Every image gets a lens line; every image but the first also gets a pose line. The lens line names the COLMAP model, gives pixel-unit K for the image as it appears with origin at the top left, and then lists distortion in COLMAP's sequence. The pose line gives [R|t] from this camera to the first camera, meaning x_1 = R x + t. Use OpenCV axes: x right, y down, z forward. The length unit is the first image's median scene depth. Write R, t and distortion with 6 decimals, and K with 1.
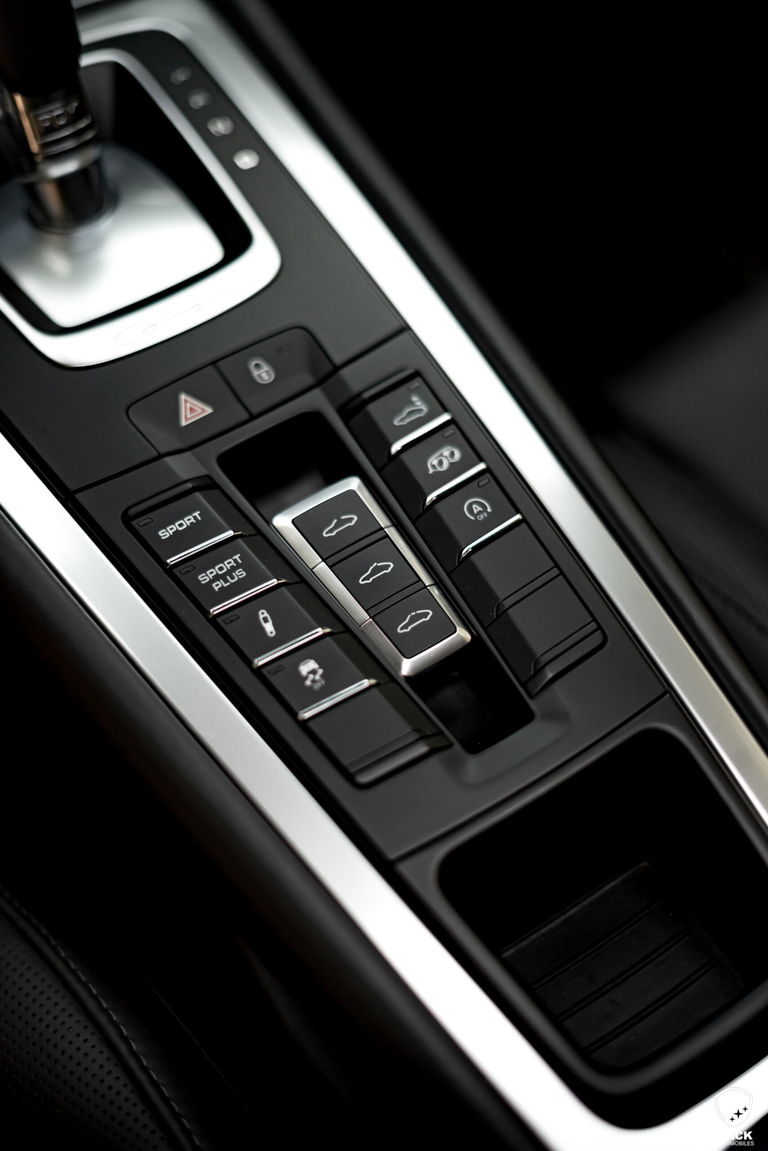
lens RADIAL K [[1681.0, 0, 378.5], [0, 1681.0, 579.5], [0, 0, 1]] dist [-0.043969, 0.000000]
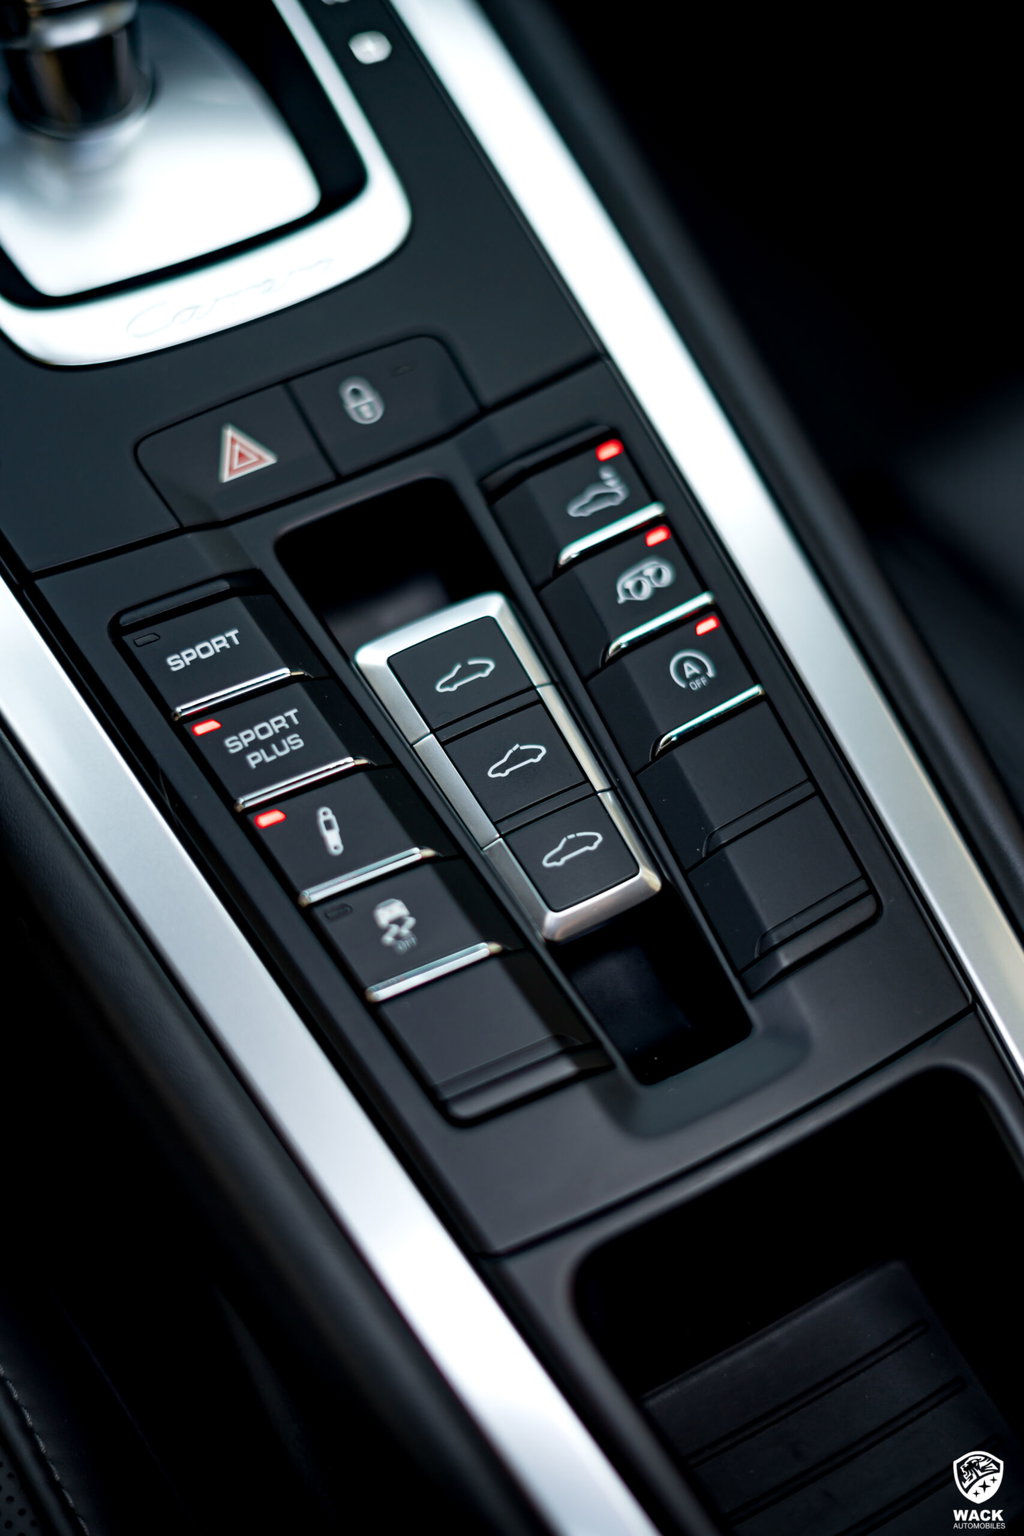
lens RADIAL K [[2243.3, 0, 521.6], [0, 2243.3, 762.5], [0, 0, 1]] dist [-0.043969, 0.000000]
pose [[0.994554, 0.101582, 0.023333, -0.018557], [-0.102873, 0.992686, 0.063172, -0.054942], [-0.016746, -0.065228, 0.997730, 0.187732]]
